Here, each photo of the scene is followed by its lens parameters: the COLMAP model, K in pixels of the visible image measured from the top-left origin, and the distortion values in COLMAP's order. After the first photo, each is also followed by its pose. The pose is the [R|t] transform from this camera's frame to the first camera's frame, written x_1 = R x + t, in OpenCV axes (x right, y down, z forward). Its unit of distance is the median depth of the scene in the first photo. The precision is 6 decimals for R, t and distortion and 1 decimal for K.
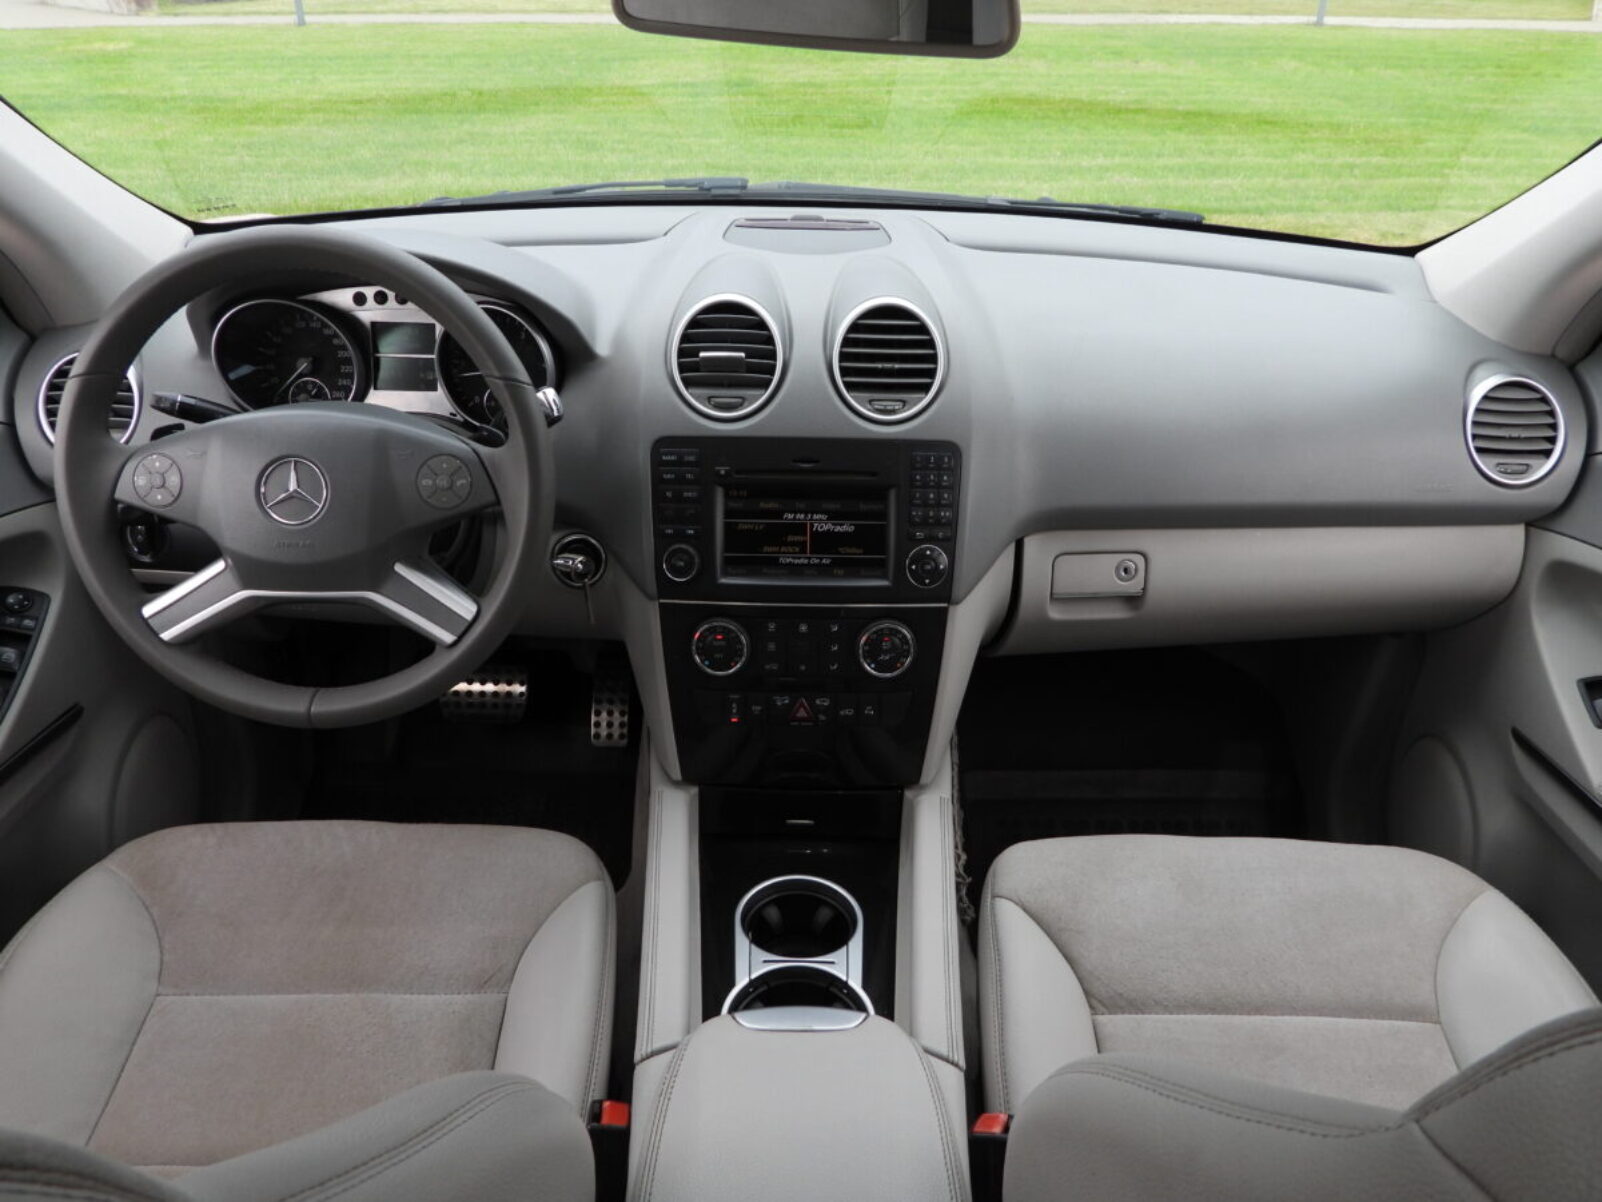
lens RADIAL K [[1149.5, 0, 801.0], [0, 1149.5, 601.0], [0, 0, 1]] dist [-0.010301, 0.003804]
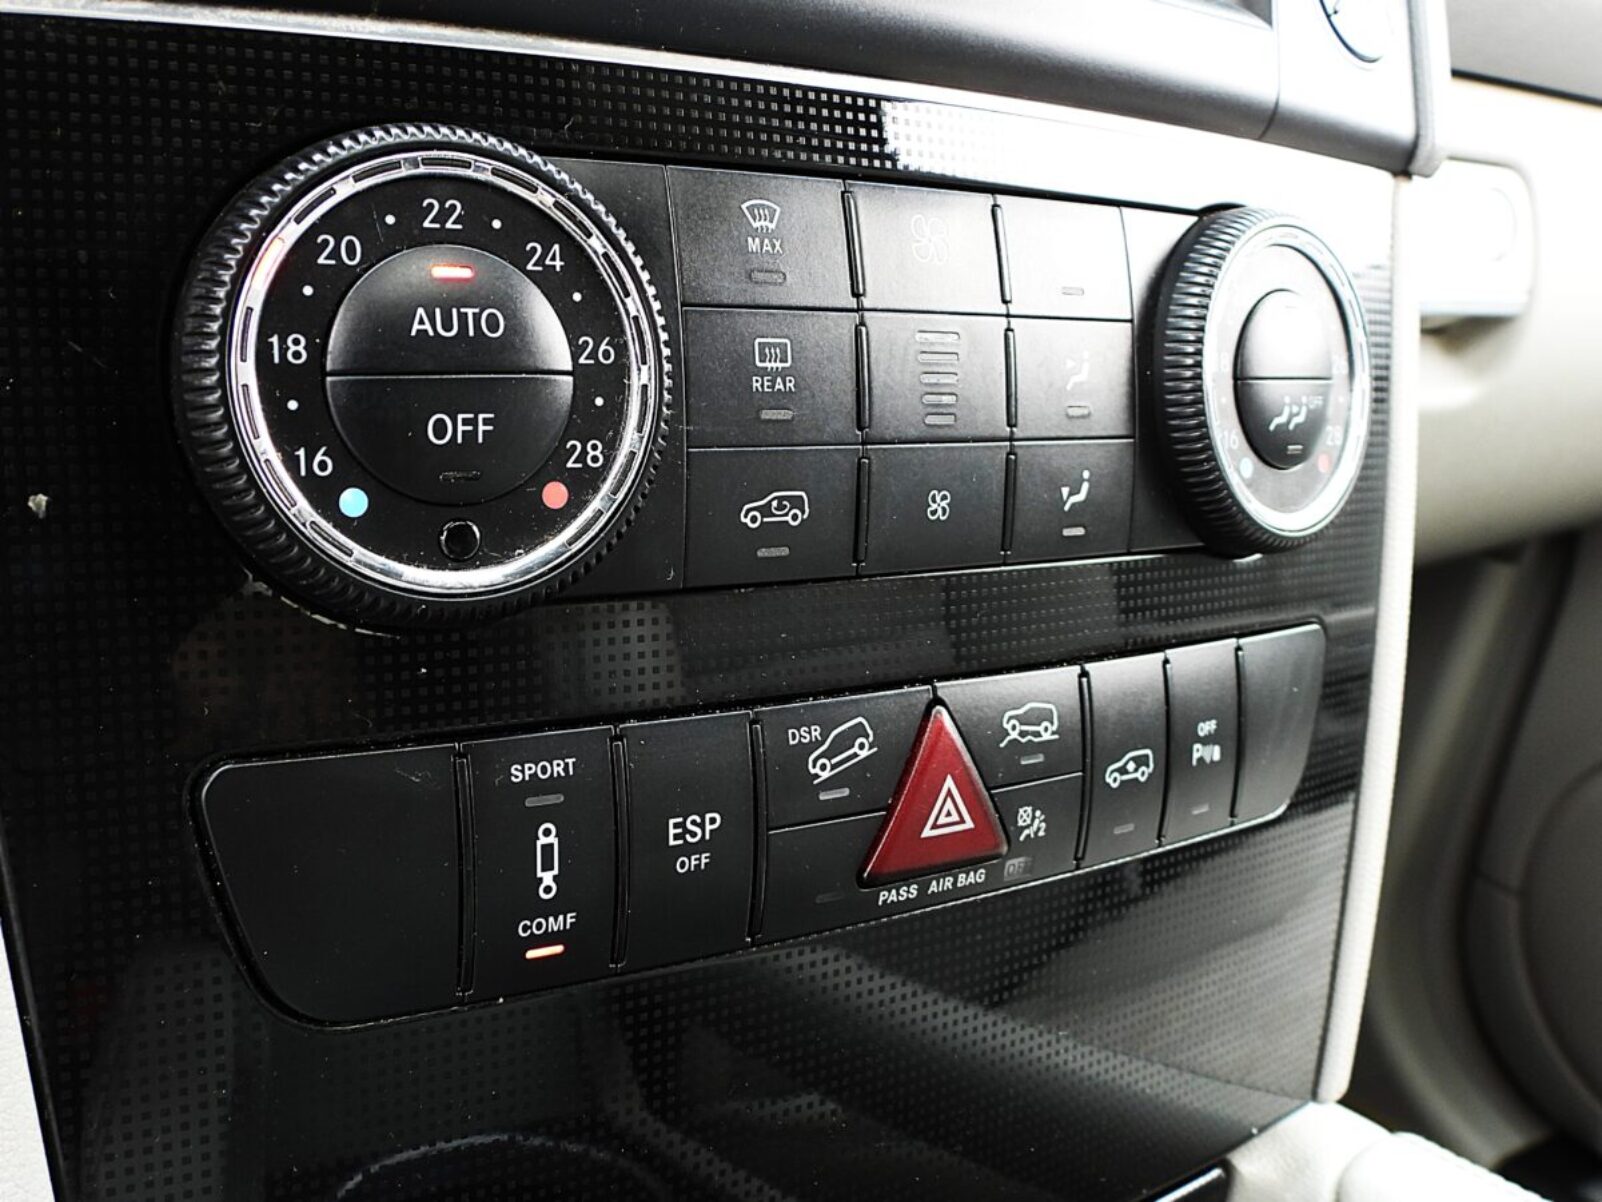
lens RADIAL K [[1740.0, 0, 801.0], [0, 1740.0, 601.0], [0, 0, 1]] dist [-0.012348, -0.003783]
pose [[0.796542, -0.084992, 0.598579, -0.156799], [0.186371, 0.976372, -0.109374, 0.093758], [-0.575141, 0.198679, 0.793562, 0.836081]]
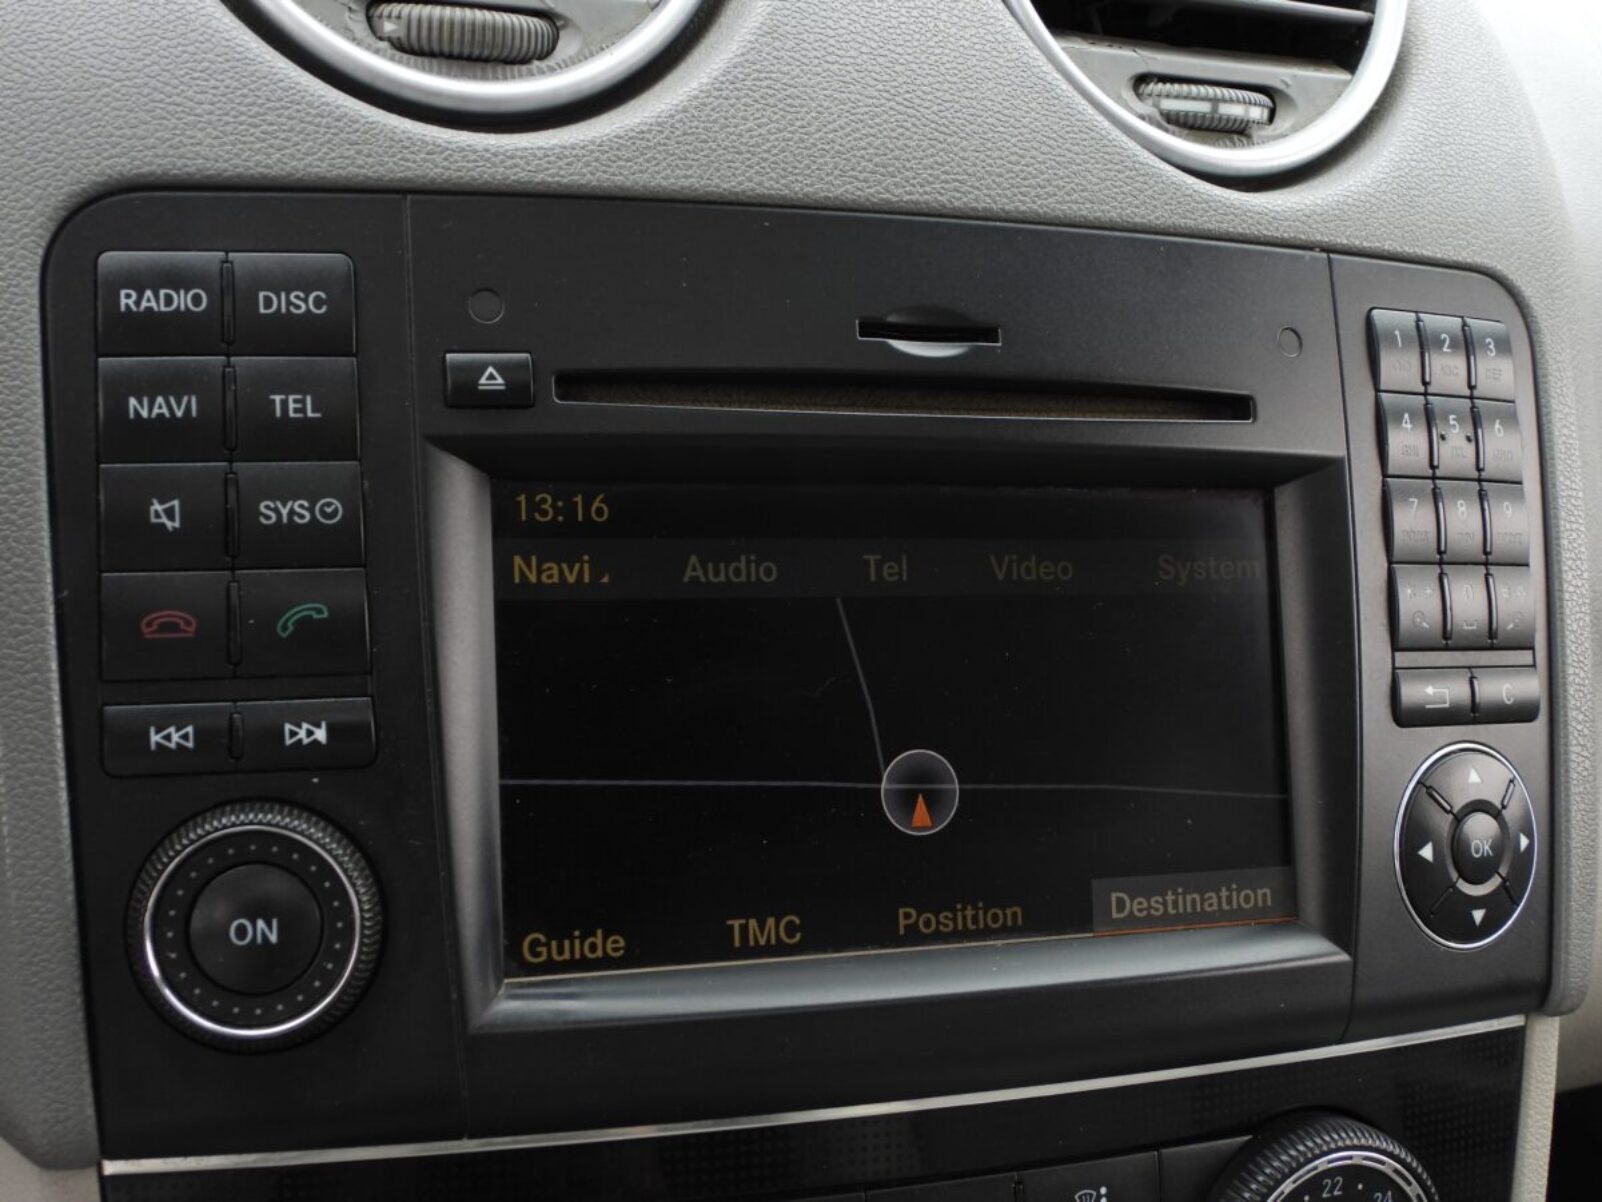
lens RADIAL K [[1977.7, 0, 801.0], [0, 1977.7, 601.0], [0, 0, 1]] dist [-0.032047, -0.018815]
pose [[0.934725, -0.024482, 0.354528, -0.129133], [0.082727, 0.985207, -0.150077, -0.030044], [-0.345609, 0.169610, 0.922923, 0.702614]]
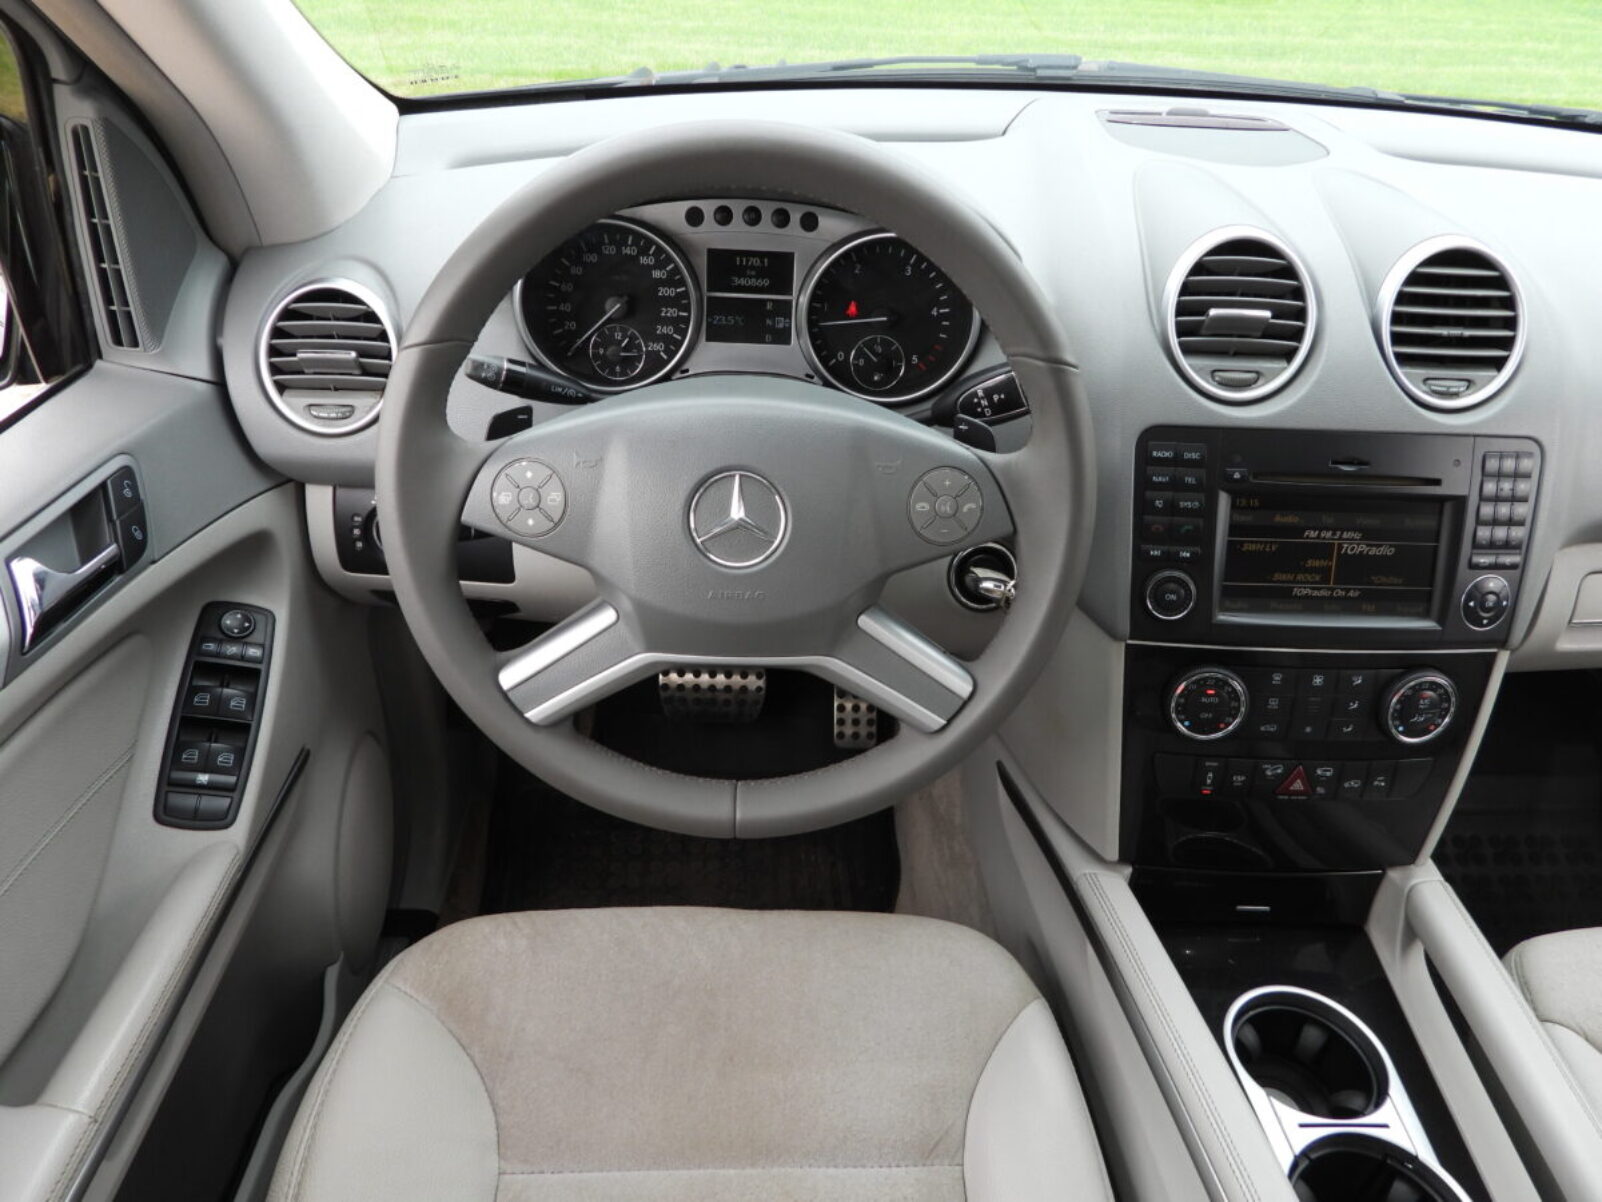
lens RADIAL K [[1149.5, 0, 801.0], [0, 1149.5, 601.0], [0, 0, 1]] dist [-0.010301, 0.003804]
pose [[0.999378, 0.009600, 0.033938, -0.367165], [-0.012878, 0.995130, 0.097725, -0.098817], [-0.032835, -0.098101, 0.994635, 0.262238]]
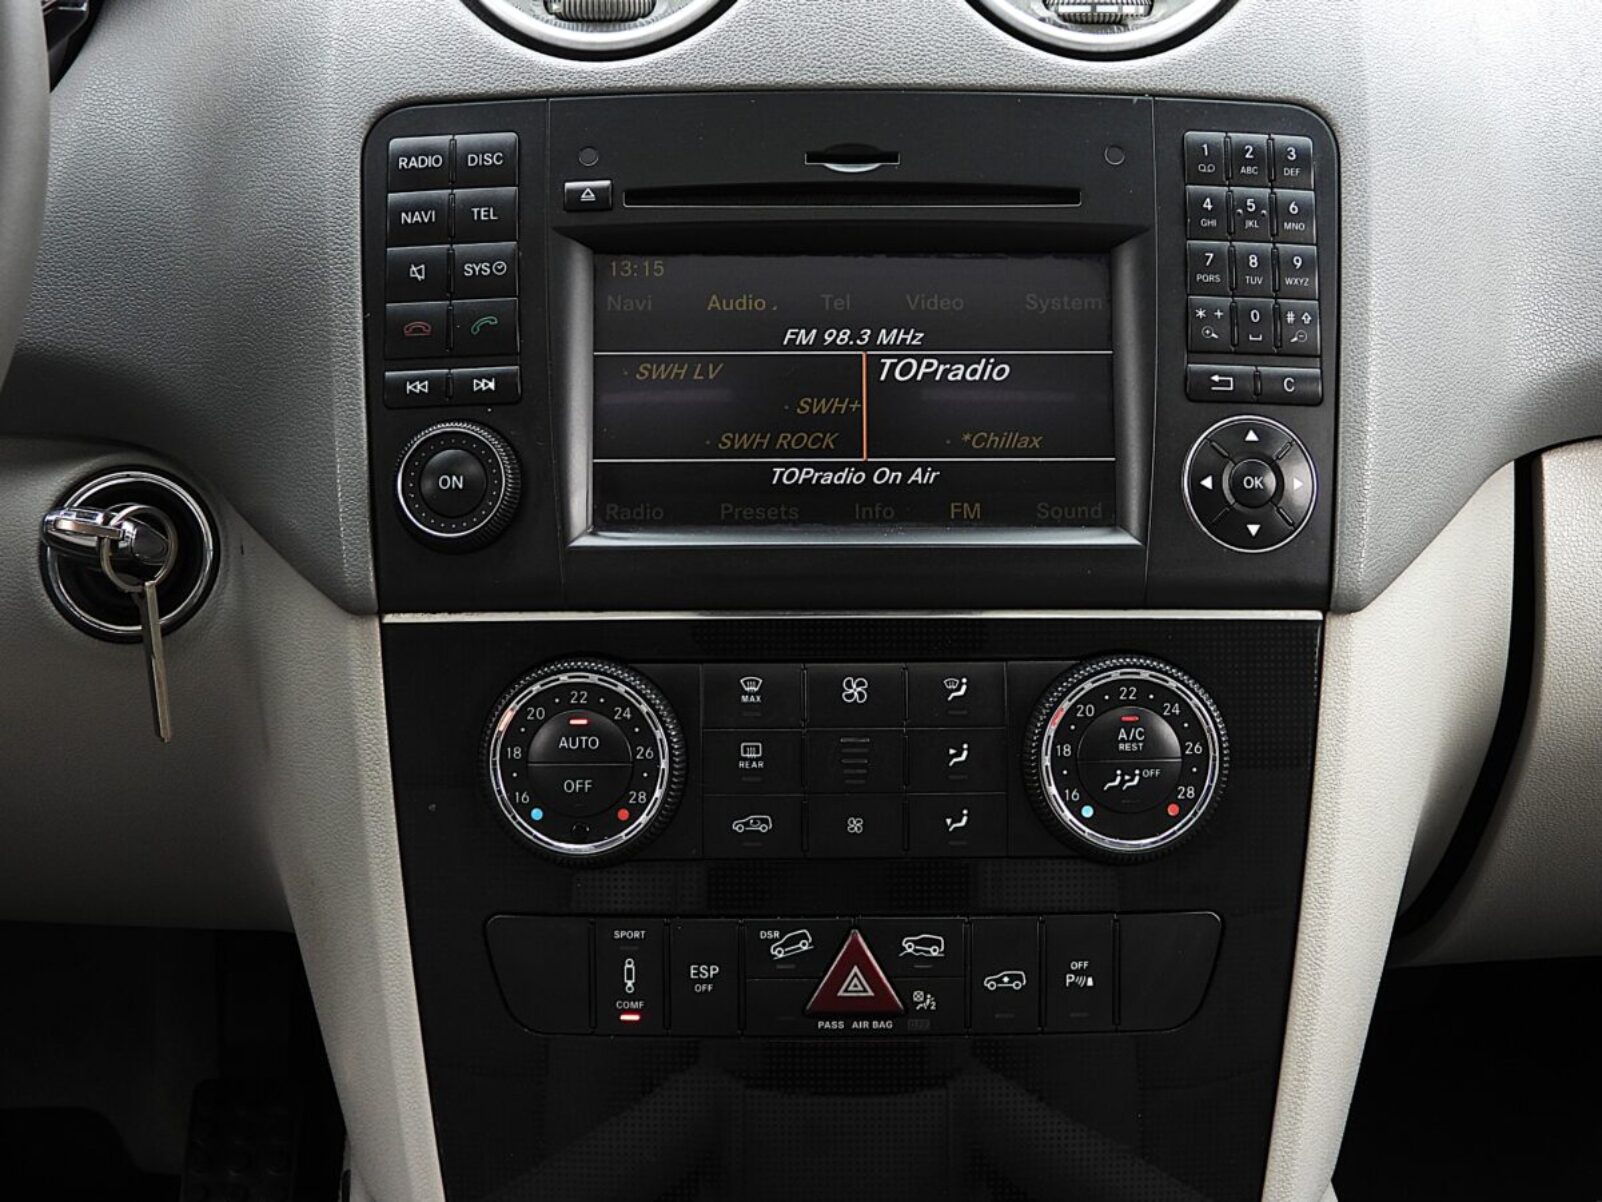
lens RADIAL K [[3074.7, 0, 801.0], [0, 3074.7, 601.0], [0, 0, 1]] dist [-0.057981, 0.046567]
pose [[0.999802, -0.018807, 0.006558, -0.017141], [0.019827, 0.971115, -0.237788, 0.194381], [-0.001896, 0.237871, 0.971295, 0.204677]]
